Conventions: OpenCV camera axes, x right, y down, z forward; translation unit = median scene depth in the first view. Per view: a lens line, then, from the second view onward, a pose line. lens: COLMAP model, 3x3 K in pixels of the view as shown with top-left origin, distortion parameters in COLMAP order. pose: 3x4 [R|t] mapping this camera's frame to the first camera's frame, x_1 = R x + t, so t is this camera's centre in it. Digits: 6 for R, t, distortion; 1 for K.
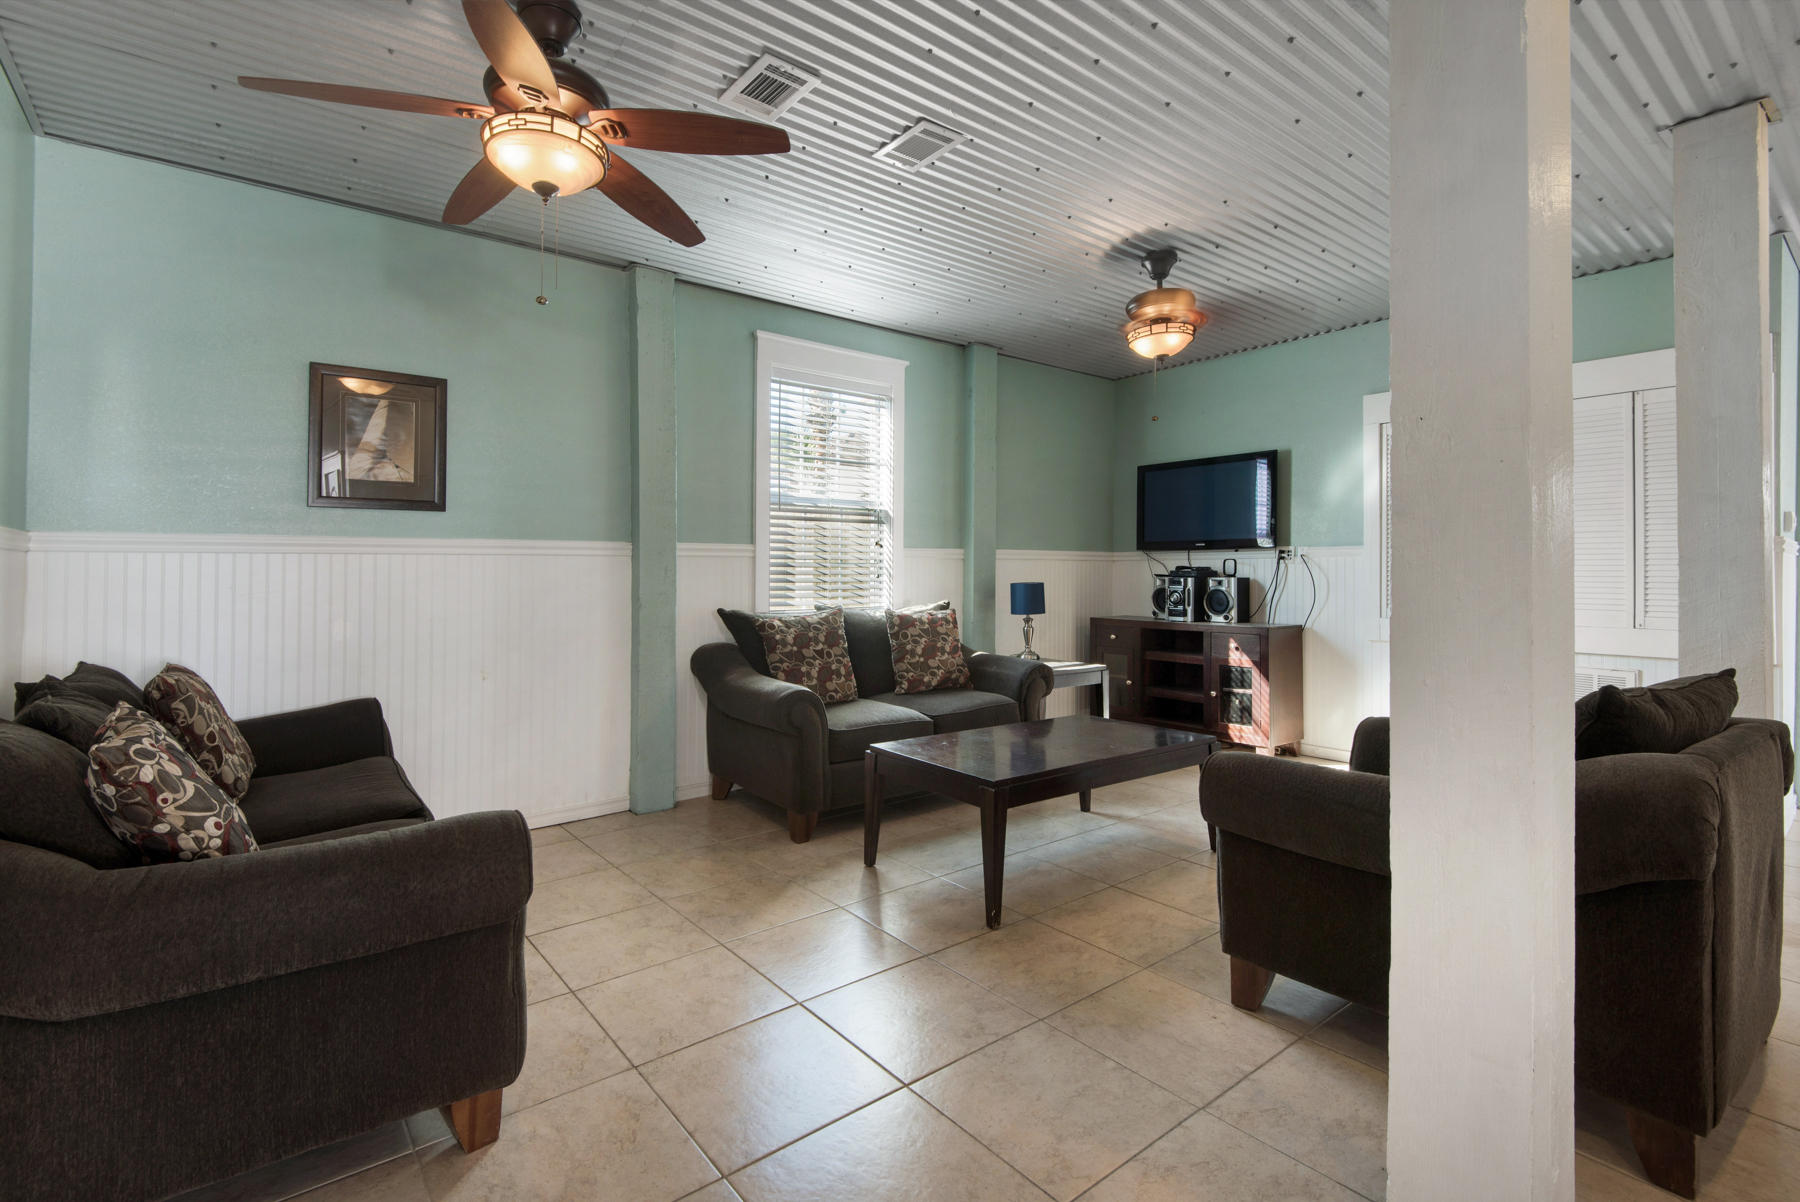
lens RADIAL K [[823.5, 0, 930.2], [0, 823.5, 553.3], [0, 0, 1]] dist [0.002786, -0.001085]
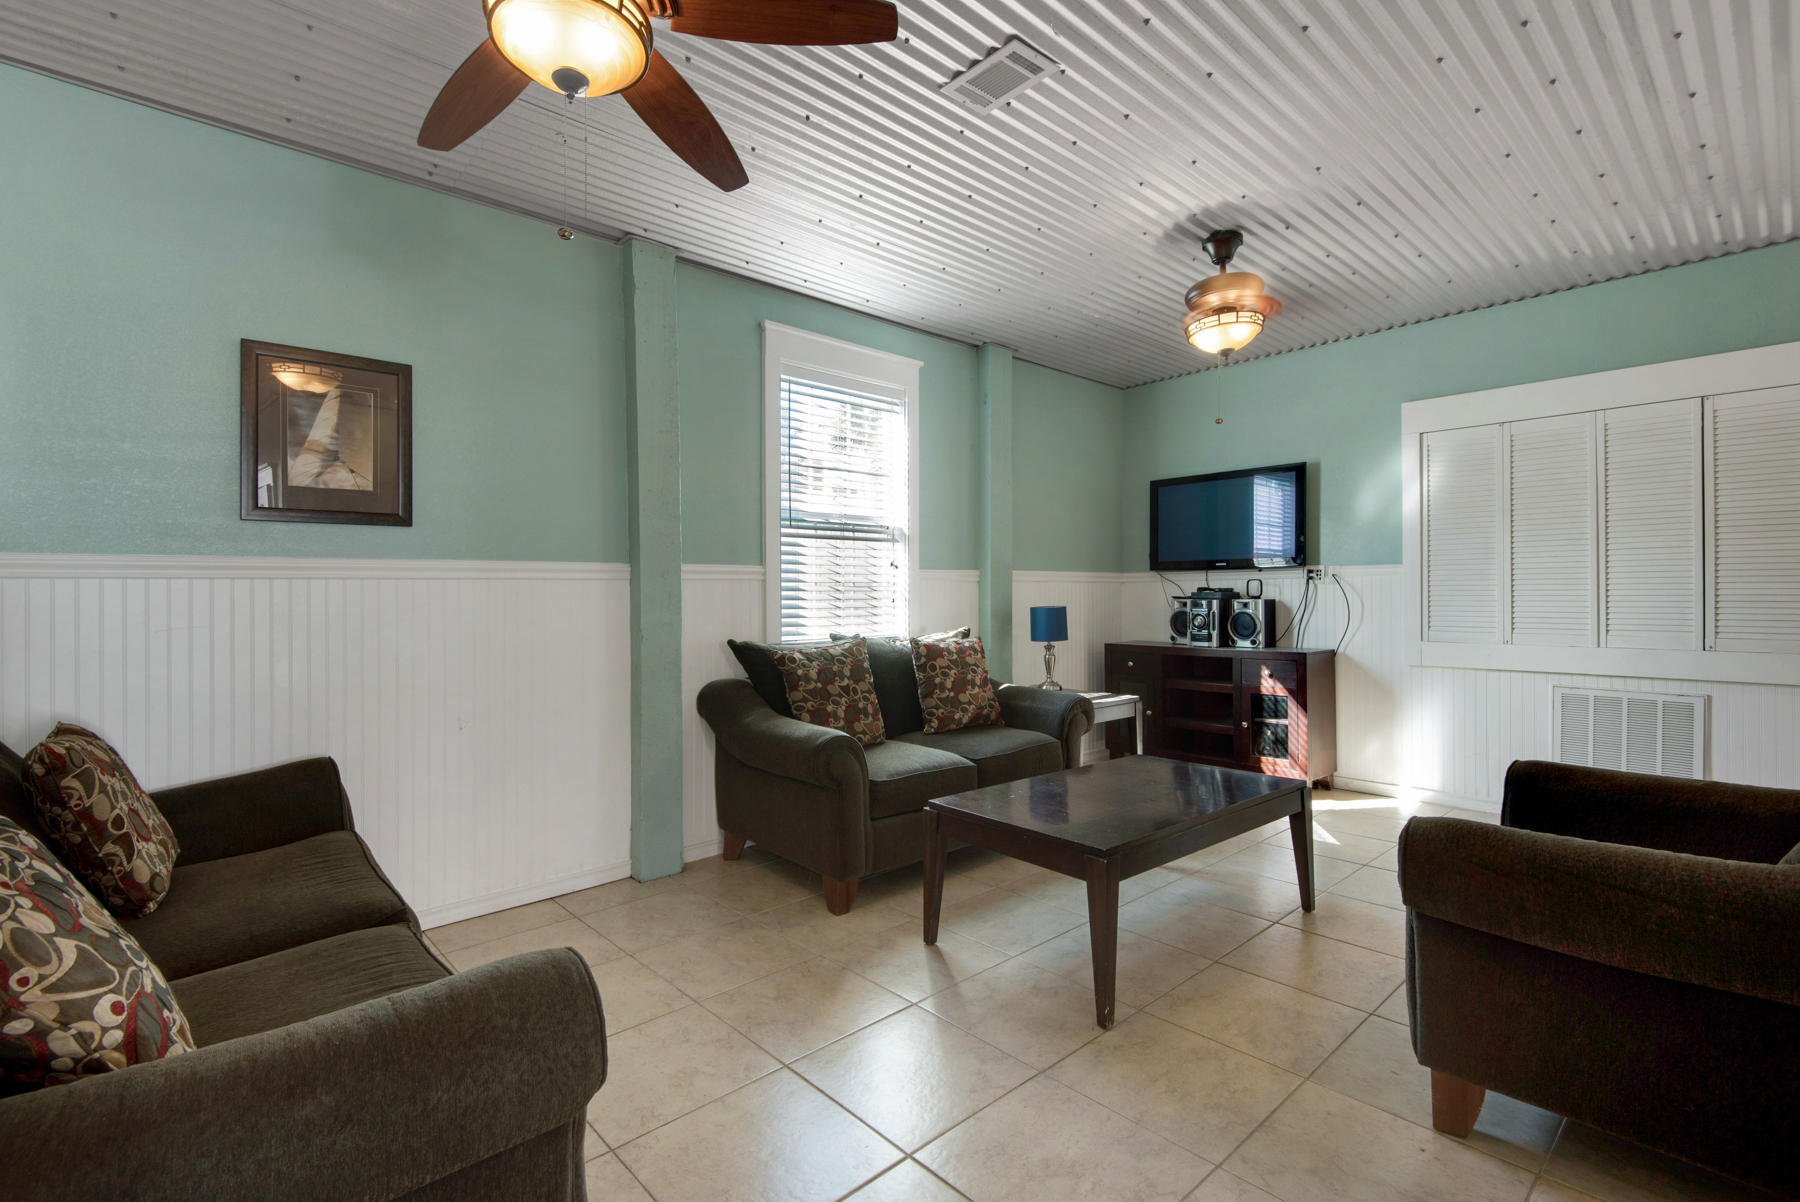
lens RADIAL K [[823.5, 0, 904.0], [0, 823.5, 585.9], [0, 0, 1]] dist [0.002786, -0.001085]
pose [[0.999302, -0.007267, 0.036634, -0.120679], [0.006868, 0.999916, 0.010994, 0.002374], [-0.036711, -0.010735, 0.999268, 0.149694]]
